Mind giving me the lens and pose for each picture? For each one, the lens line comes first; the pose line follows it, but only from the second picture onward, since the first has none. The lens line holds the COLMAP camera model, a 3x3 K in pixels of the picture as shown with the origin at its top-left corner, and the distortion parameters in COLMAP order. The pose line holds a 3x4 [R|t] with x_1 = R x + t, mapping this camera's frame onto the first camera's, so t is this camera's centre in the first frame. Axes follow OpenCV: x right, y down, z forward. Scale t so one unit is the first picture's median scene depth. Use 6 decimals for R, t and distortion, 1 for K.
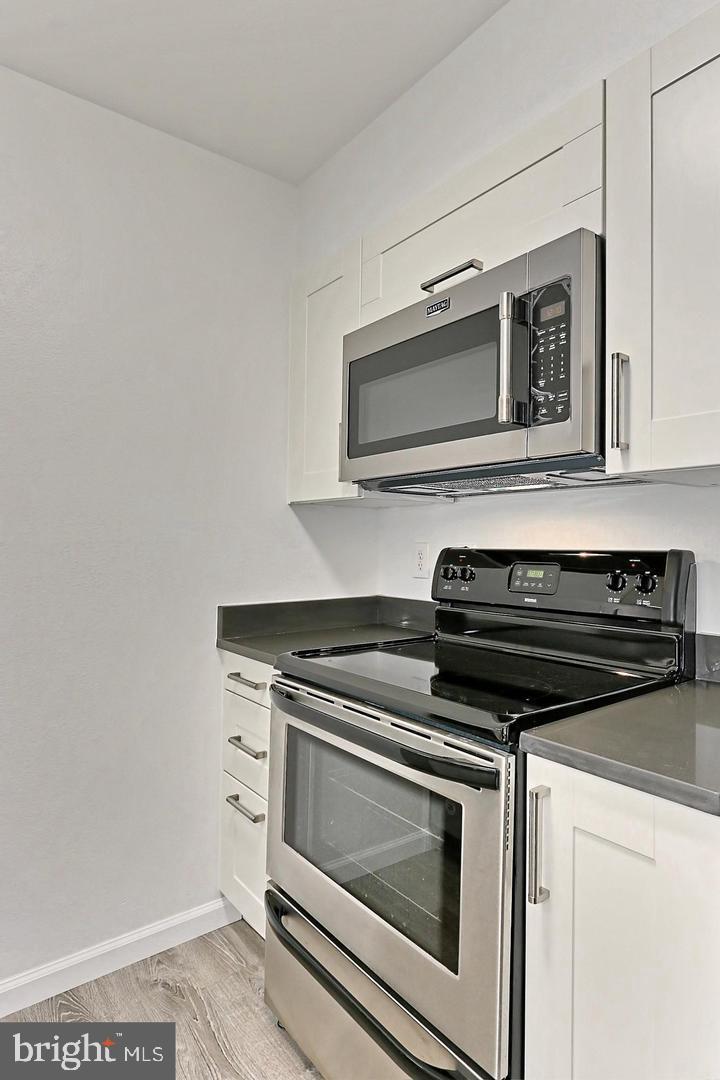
lens RADIAL K [[608.1, 0, 378.8], [0, 608.1, 530.0], [0, 0, 1]] dist [-0.028133, 0.014940]
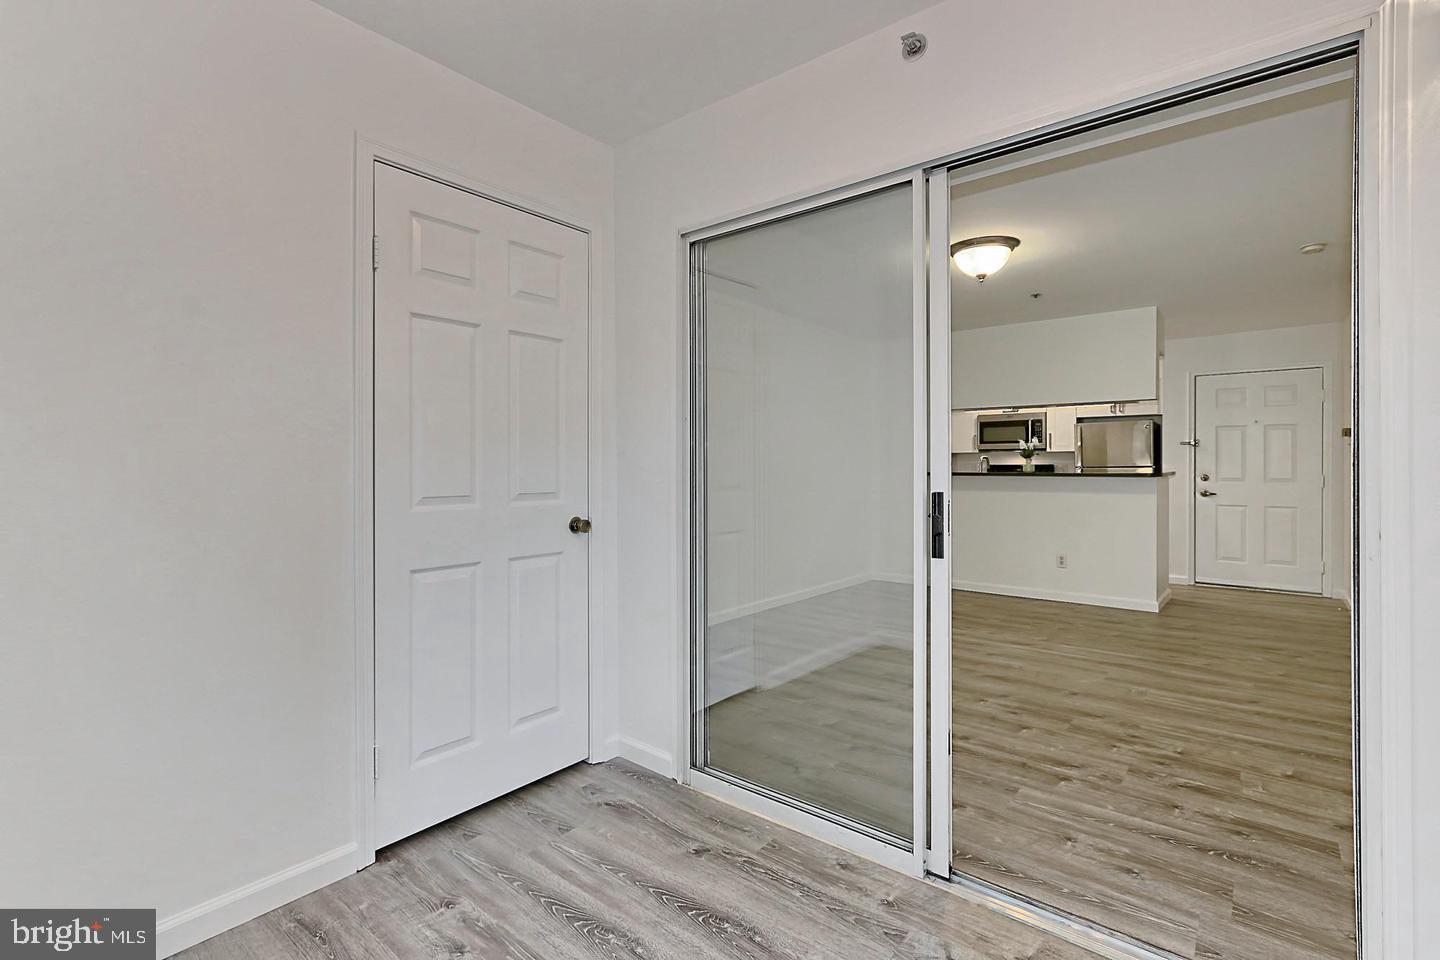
lens RADIAL K [[689.5, 0, 674.5], [0, 689.5, 464.1], [0, 0, 1]] dist [0.000221, 0.000753]
pose [[0.983920, -0.011494, 0.178240, -3.628767], [0.008376, 0.999799, 0.018234, -0.095280], [-0.178413, -0.016448, 0.983818, -4.122677]]
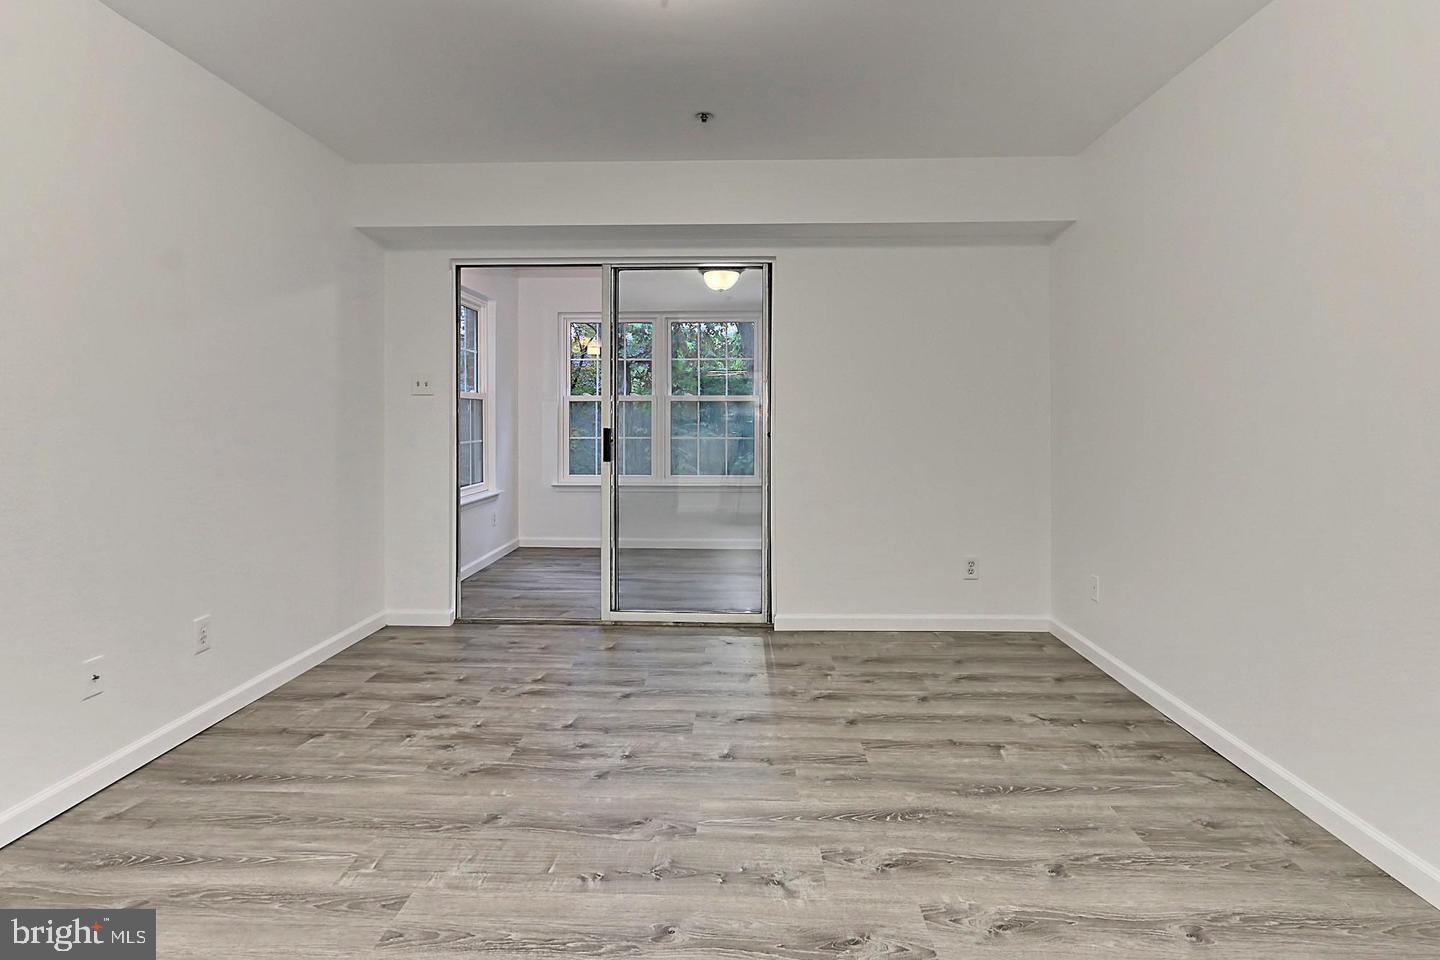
lens RADIAL K [[729.8, 0, 714.8], [0, 729.8, 413.6], [0, 0, 1]] dist [-0.002179, 0.001201]
pose [[-0.655002, -0.016986, -0.755436, -0.935656], [0.004277, 0.999648, -0.026186, 0.021541], [0.755615, -0.020383, -0.654699, -0.615026]]
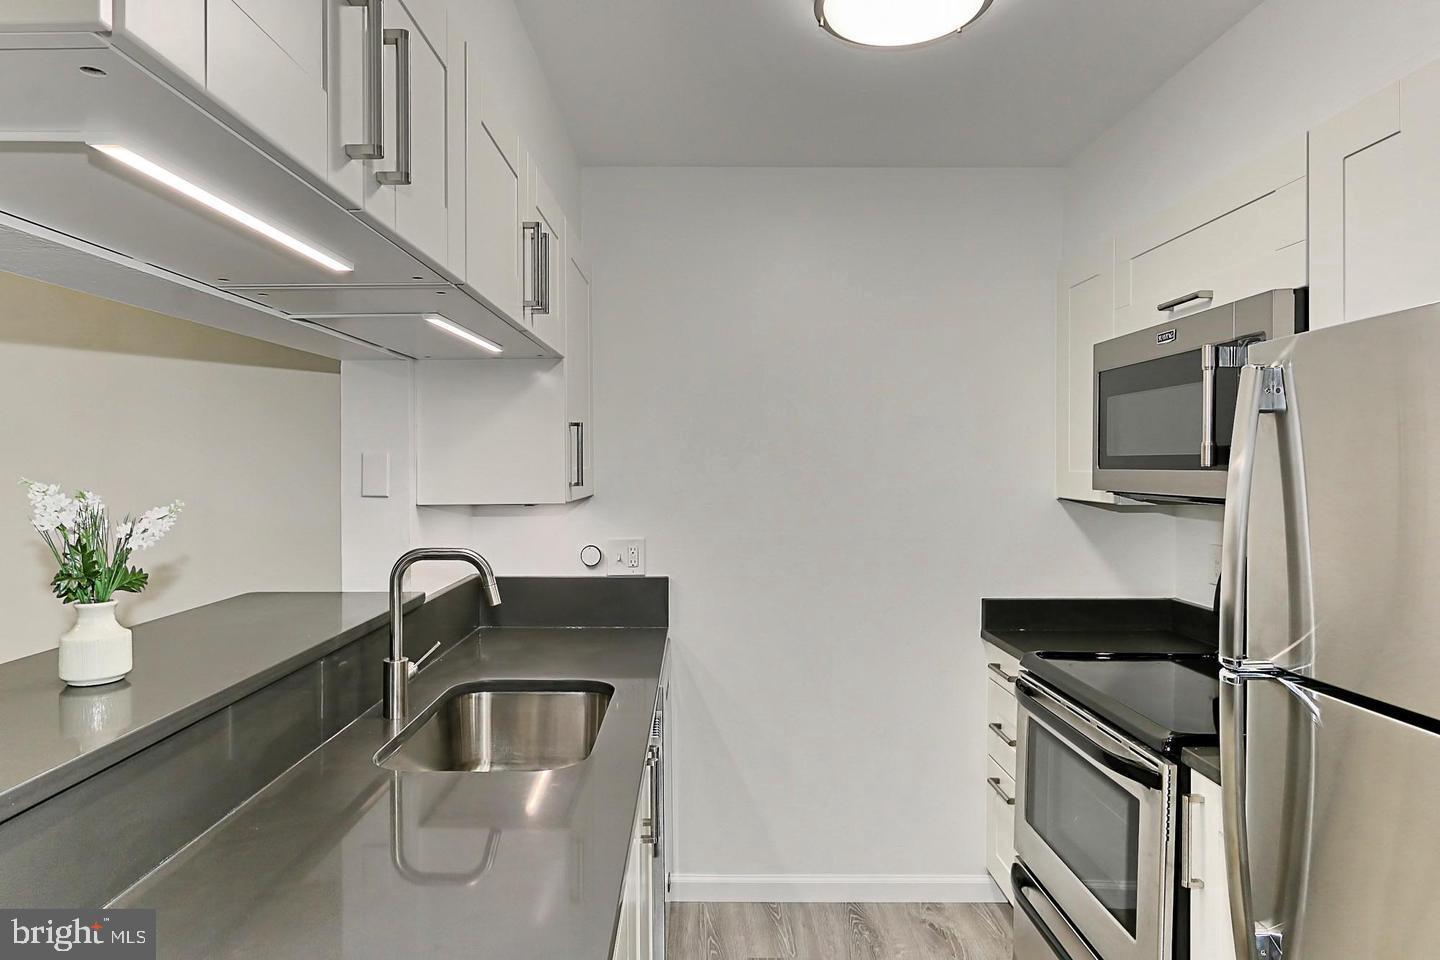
lens RADIAL K [[835.8, 0, 691.9], [0, 835.8, 469.9], [0, 0, 1]] dist [-0.004311, 0.000850]
pose [[0.772524, -0.007453, -0.634942, 0.358642], [0.019648, 0.999733, 0.012171, -0.169745], [0.634682, -0.021877, 0.772464, -0.587750]]
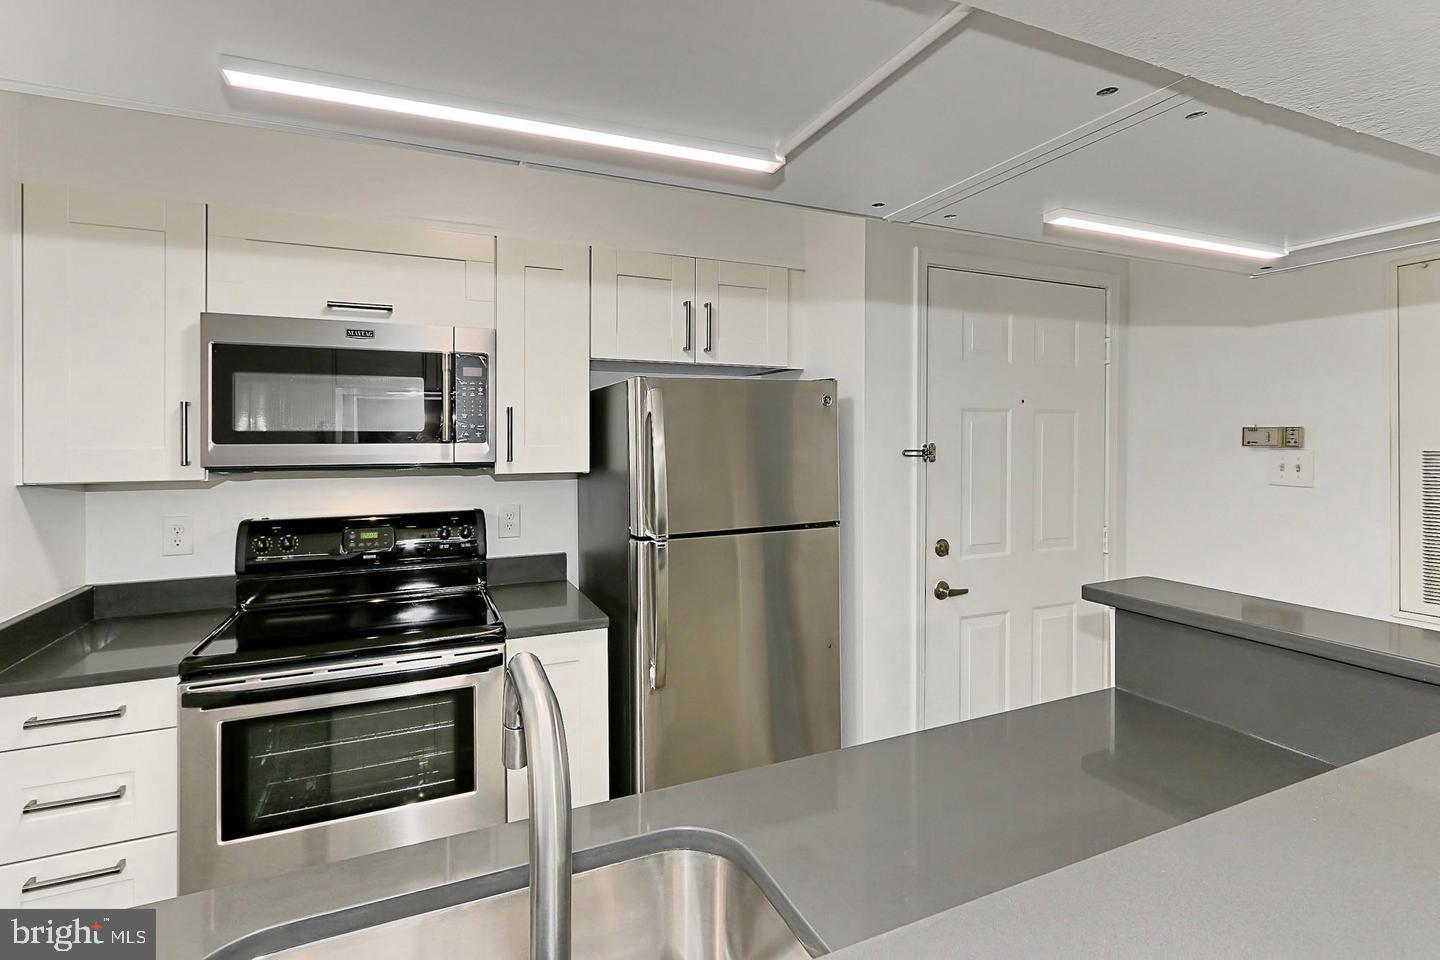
lens RADIAL K [[694.4, 0, 714.4], [0, 694.4, 437.6], [0, 0, 1]] dist [-0.001690, 0.001121]
pose [[0.255370, -0.013838, 0.966744, -1.052683], [-0.011071, 0.999790, 0.017235, -0.180967], [-0.966780, -0.015104, 0.255163, -0.067578]]
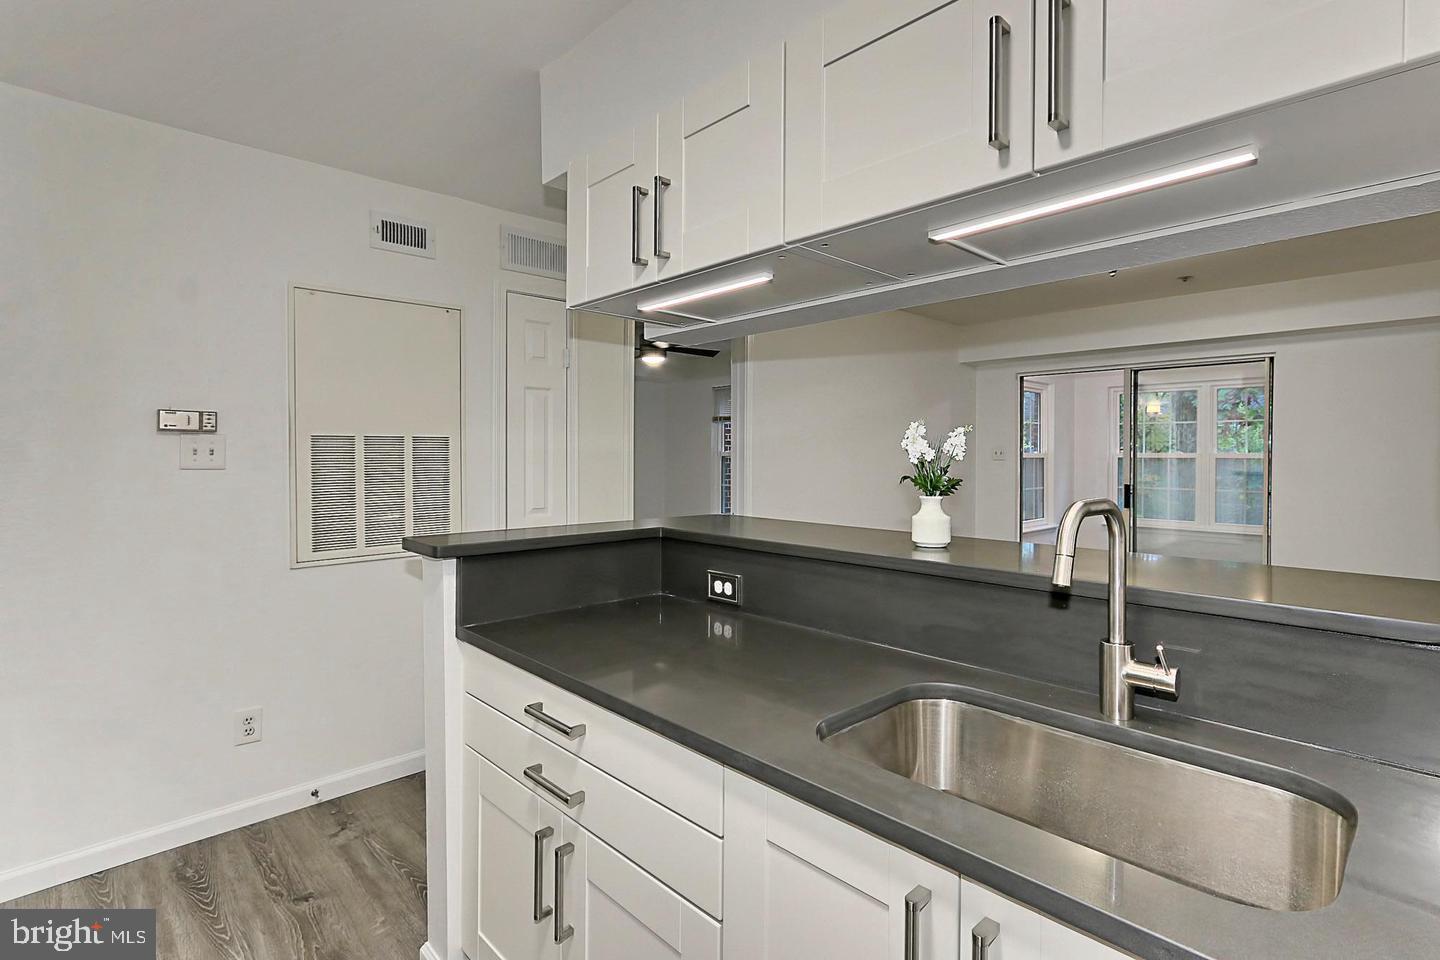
lens RADIAL K [[691.7, 0, 724.0], [0, 691.7, 466.9], [0, 0, 1]] dist [-0.001269, 0.000875]
pose [[-0.995809, -0.011930, -0.090671, -0.240093], [-0.011936, 0.999929, -0.000480, -0.074733], [0.090671, 0.000604, -0.995881, 0.816002]]
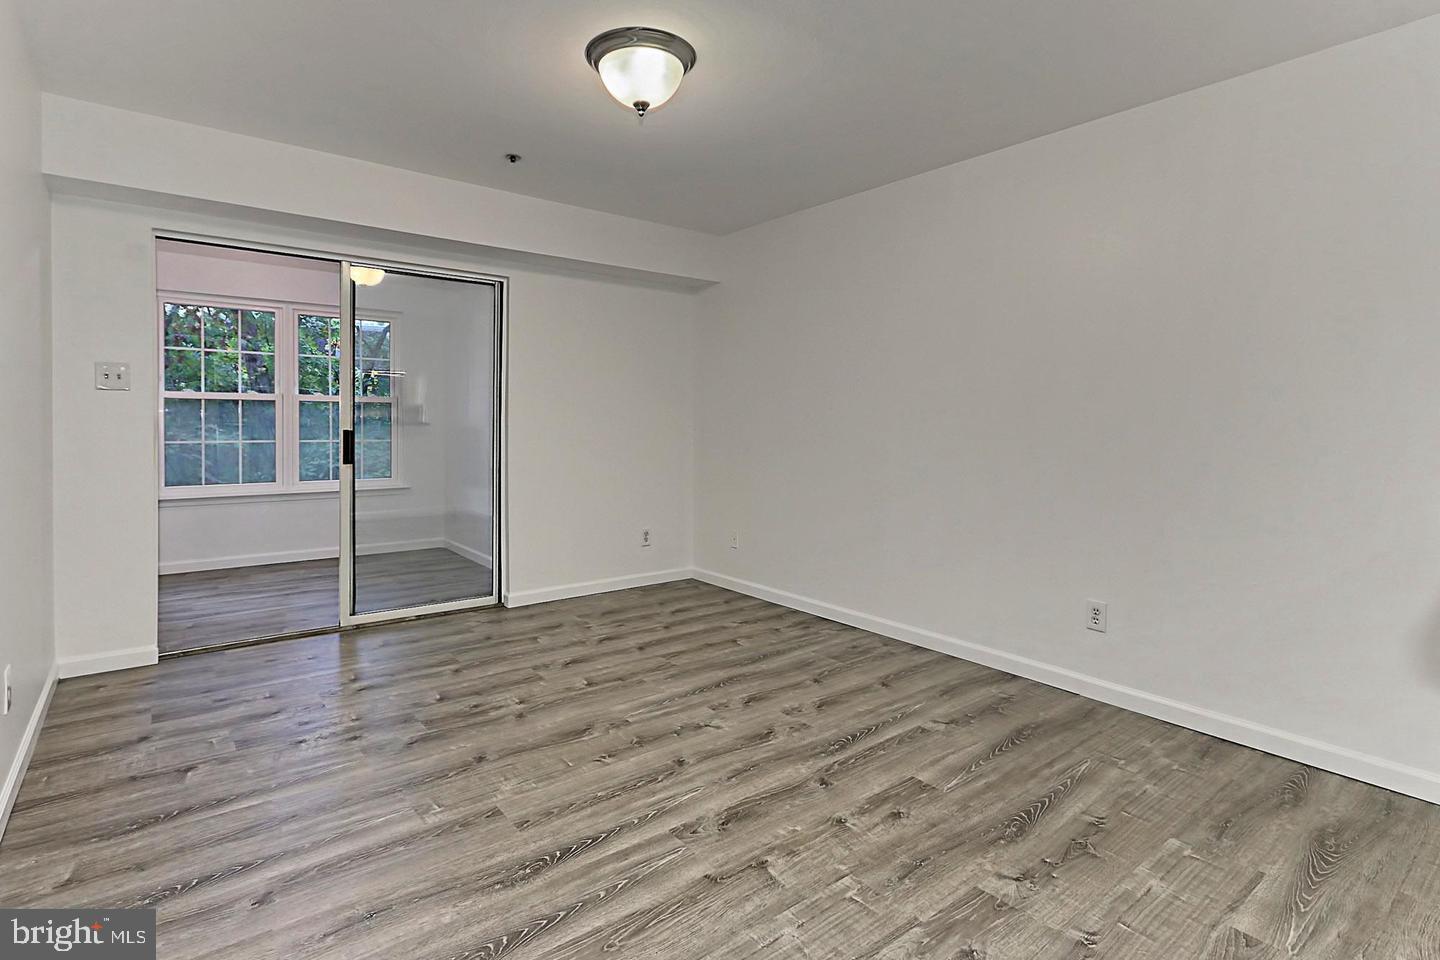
lens RADIAL K [[713.6, 0, 702.5], [0, 713.6, 426.8], [0, 0, 1]] dist [-0.002171, 0.002001]
pose [[-0.022549, -0.004174, -0.999737, 0.004203], [0.008035, 0.999958, -0.004356, -0.019339], [0.999713, -0.008131, -0.022515, -1.330755]]
